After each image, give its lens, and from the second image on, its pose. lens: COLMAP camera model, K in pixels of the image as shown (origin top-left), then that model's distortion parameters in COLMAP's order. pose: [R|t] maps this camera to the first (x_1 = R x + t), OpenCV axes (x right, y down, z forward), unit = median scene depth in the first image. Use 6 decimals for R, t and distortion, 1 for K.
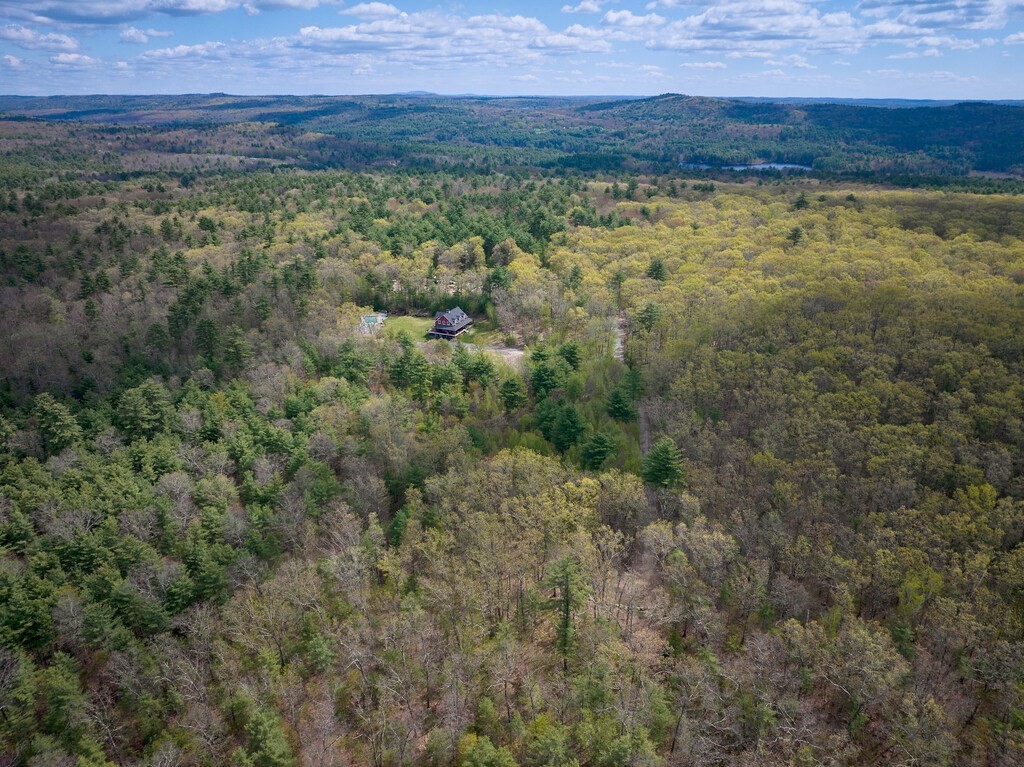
lens RADIAL K [[721.8, 0, 512.0], [0, 721.8, 383.5], [0, 0, 1]] dist [-0.051933, 0.025806]
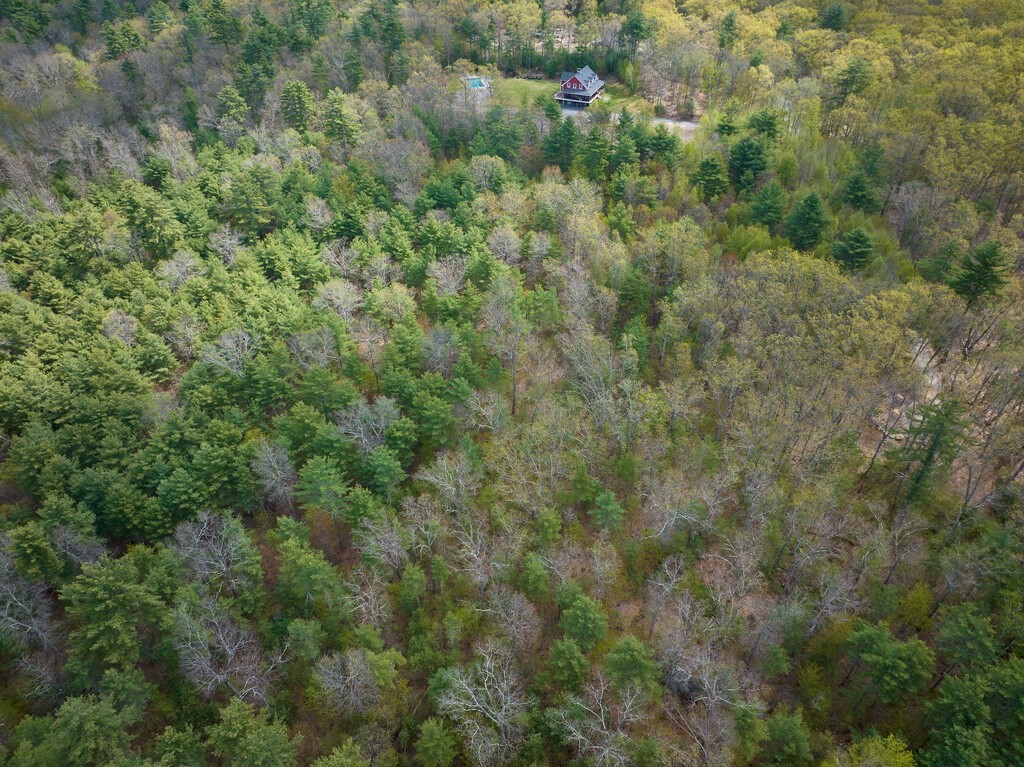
lens RADIAL K [[721.8, 0, 512.0], [0, 721.8, 383.5], [0, 0, 1]] dist [-0.051933, 0.025806]
pose [[0.999924, -0.006752, 0.010302, -0.243736], [0.003383, 0.954755, 0.297373, -0.004456], [-0.011844, -0.297315, 0.954706, 0.164026]]
